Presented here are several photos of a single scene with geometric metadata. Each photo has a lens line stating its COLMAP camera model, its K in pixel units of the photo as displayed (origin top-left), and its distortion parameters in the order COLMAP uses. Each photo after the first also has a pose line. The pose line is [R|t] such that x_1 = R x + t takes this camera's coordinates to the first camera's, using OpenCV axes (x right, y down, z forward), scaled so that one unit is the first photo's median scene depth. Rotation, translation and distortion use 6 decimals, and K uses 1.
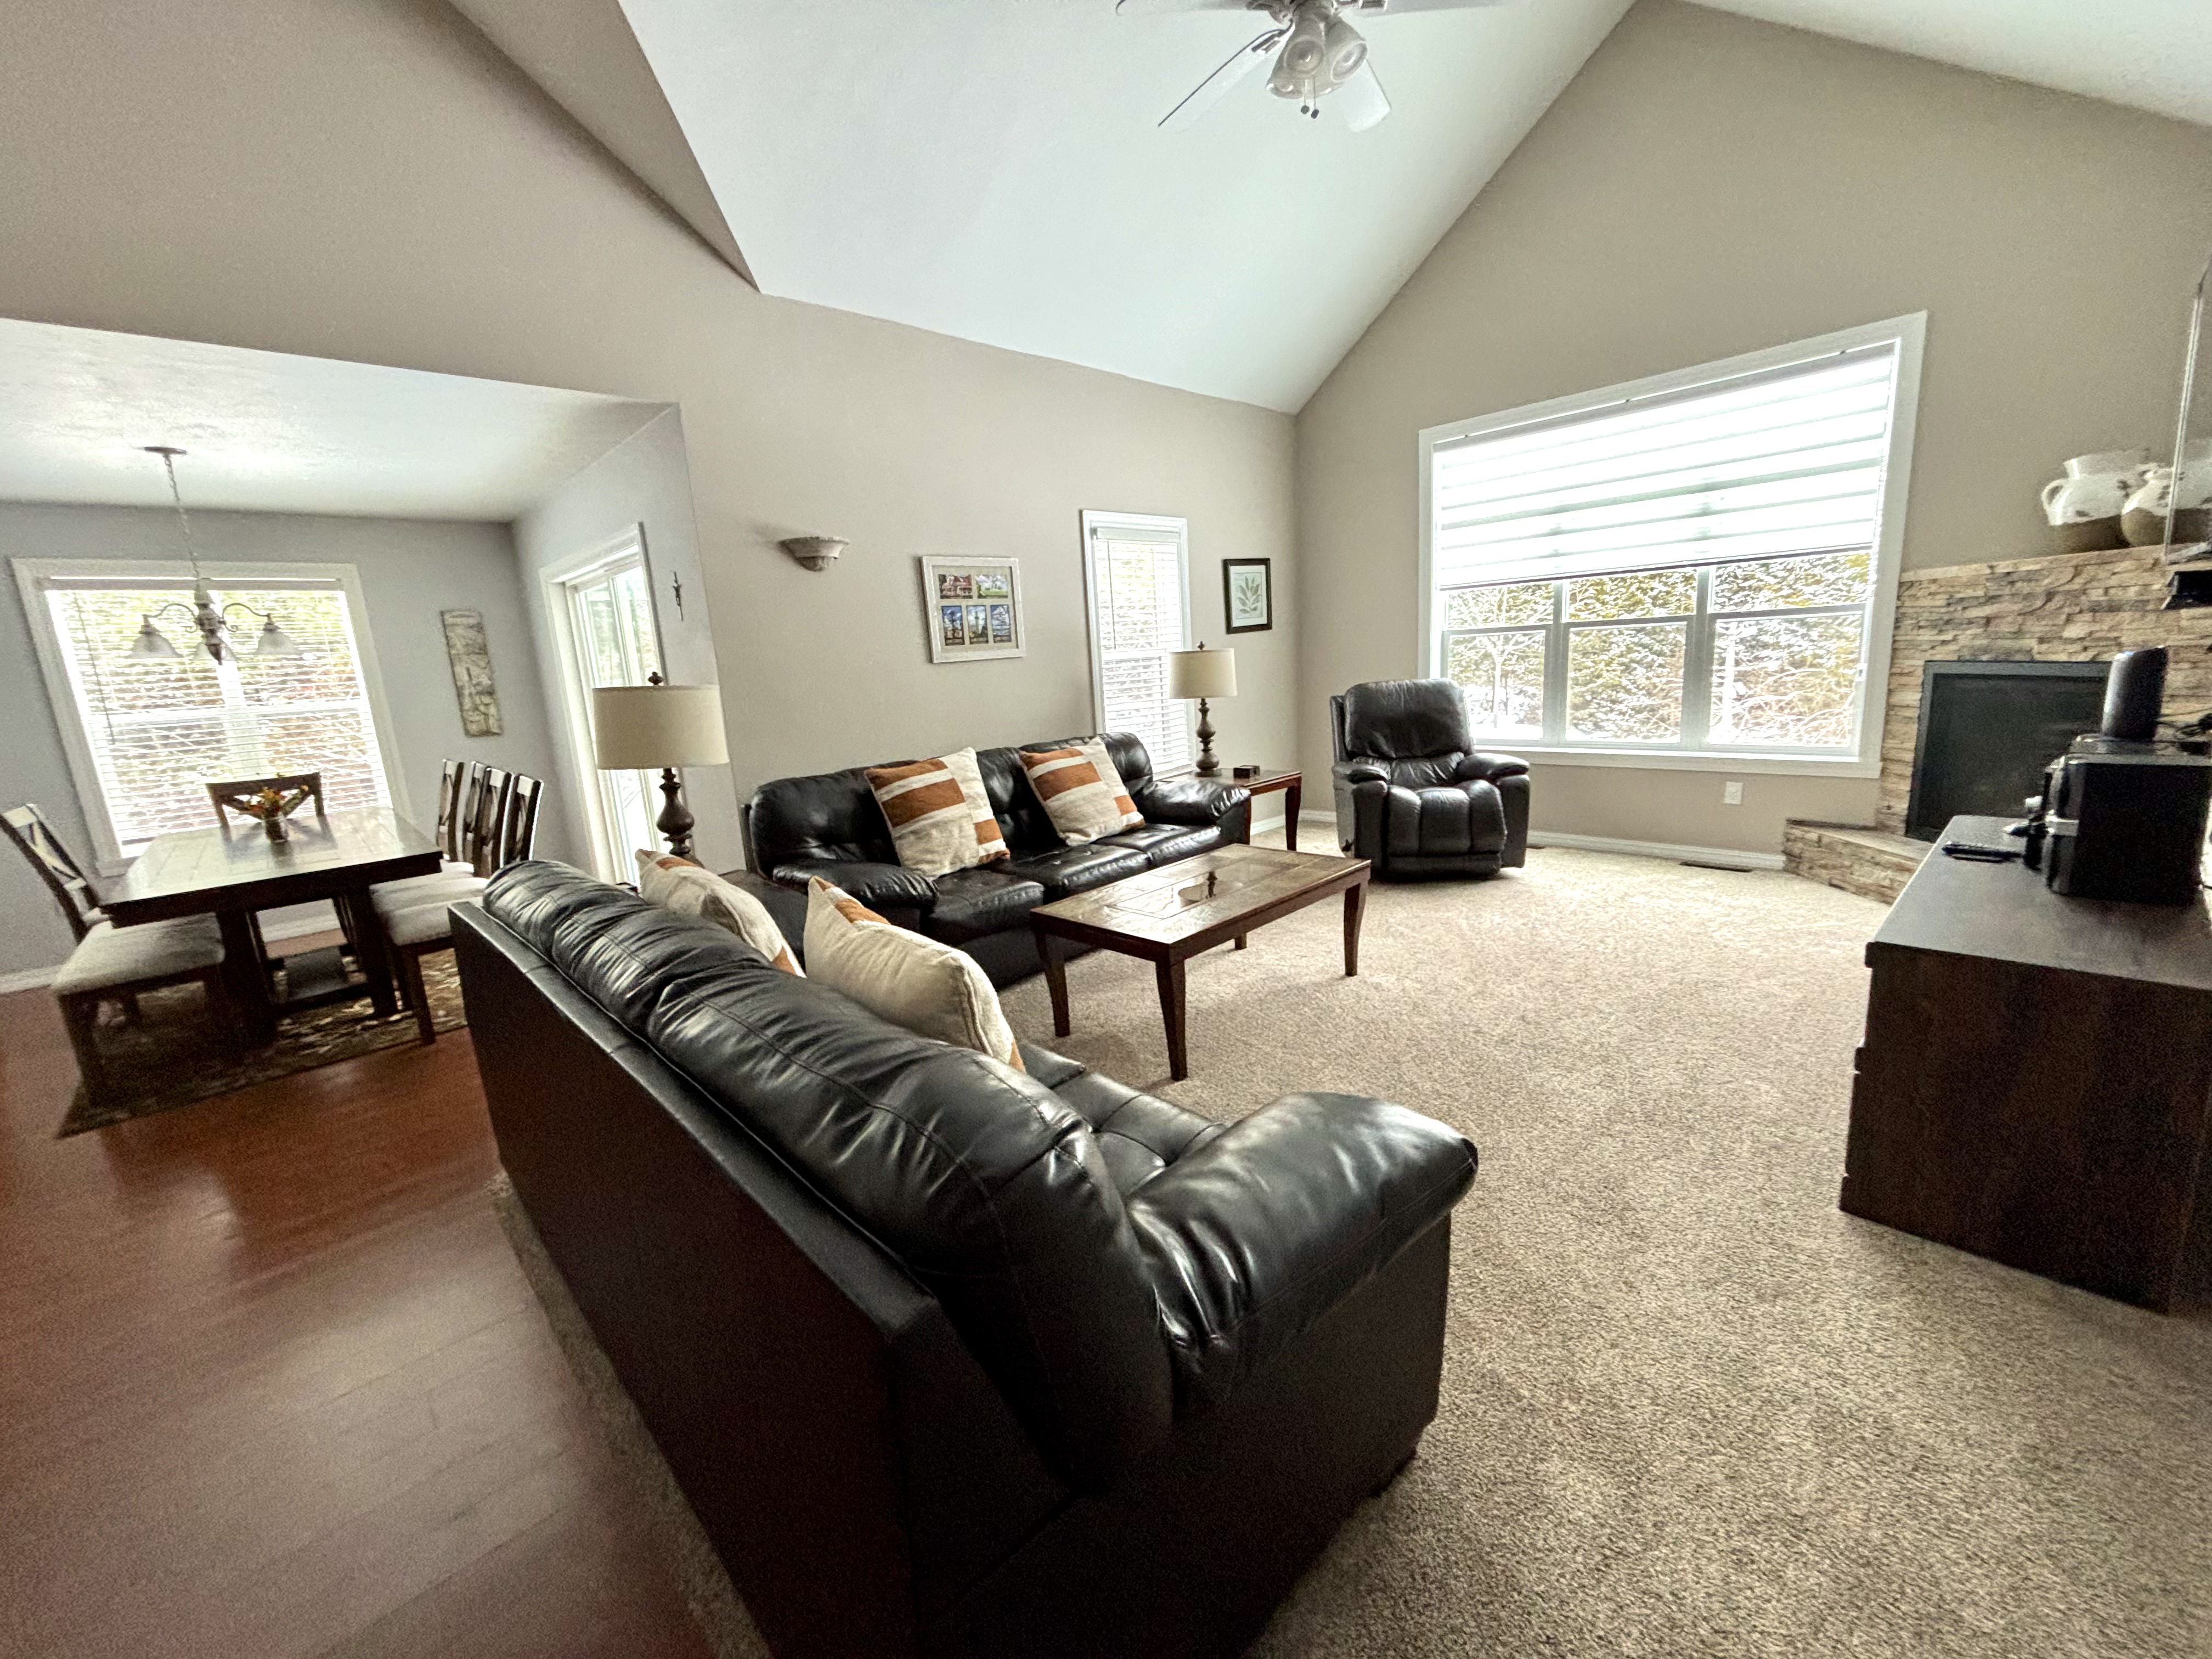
lens RADIAL K [[879.1, 0, 1106.0], [0, 879.1, 829.5], [0, 0, 1]] dist [0.004787, -0.000464]
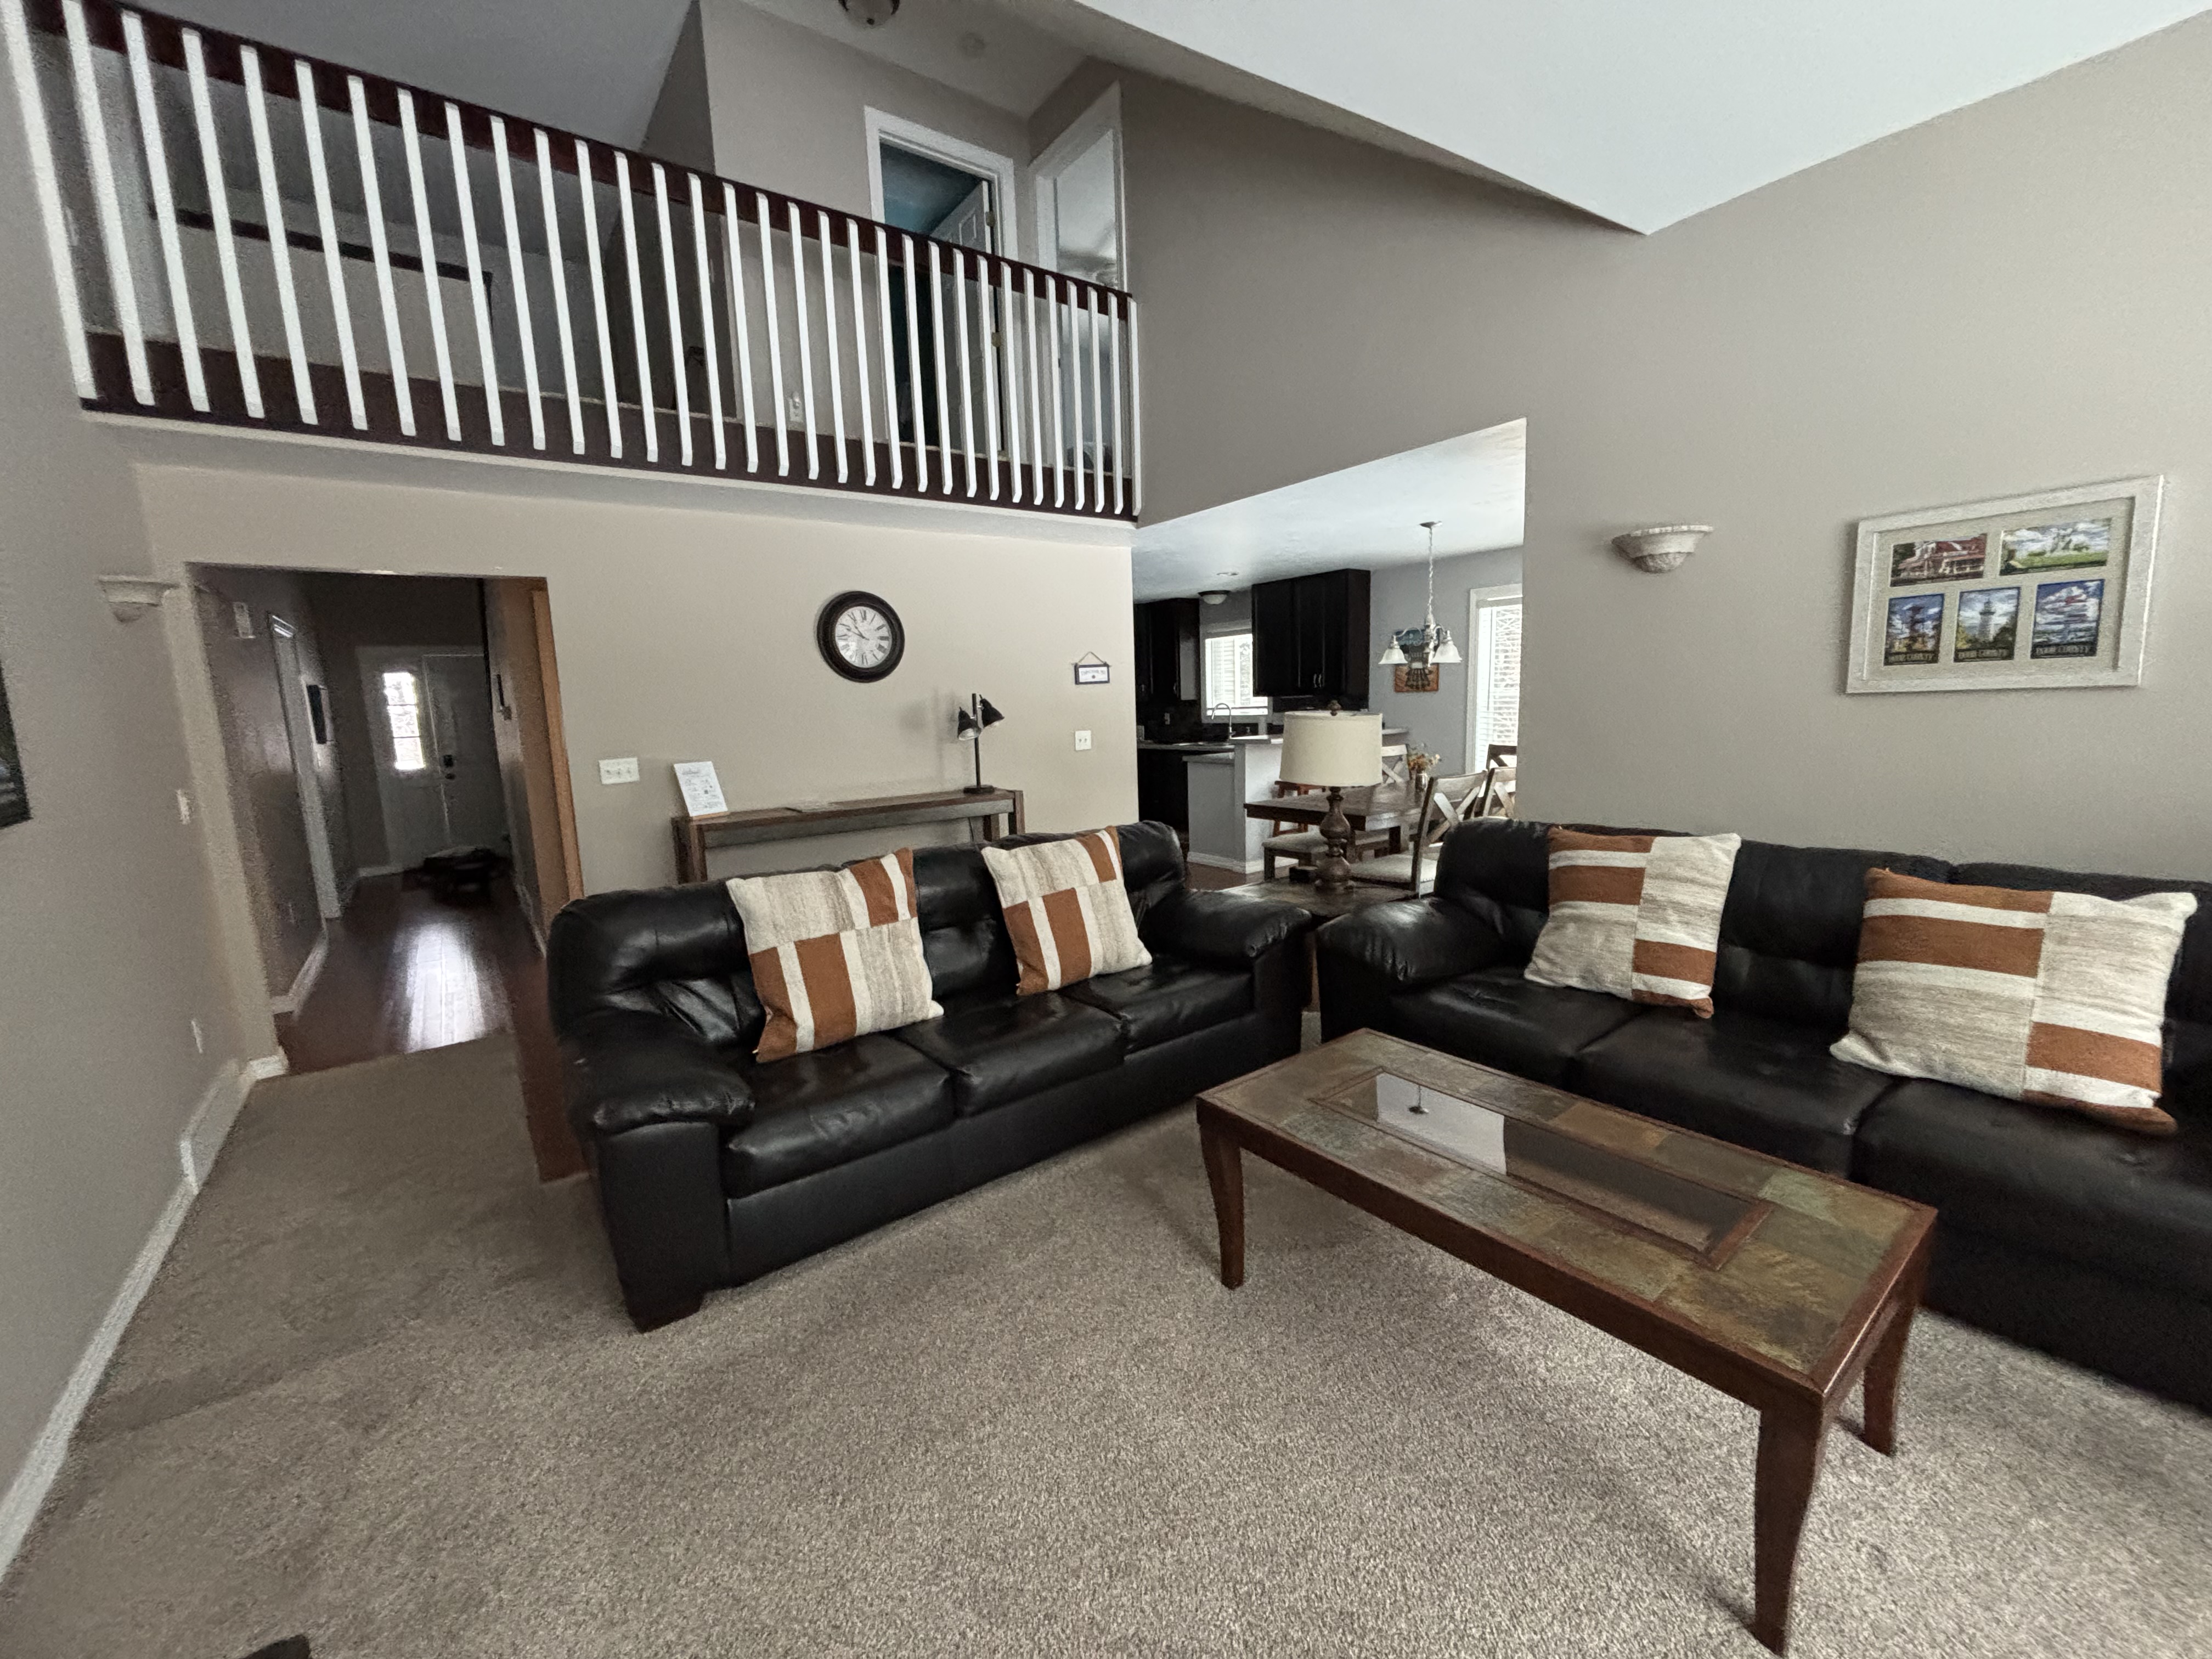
lens RADIAL K [[879.1, 0, 1106.0], [0, 879.1, 829.5], [0, 0, 1]] dist [0.004787, -0.000464]
pose [[-0.102352, 0.217521, -0.970674, 0.468680], [-0.146329, 0.961891, 0.230982, -0.162330], [0.983927, 0.165680, -0.066622, 0.539061]]
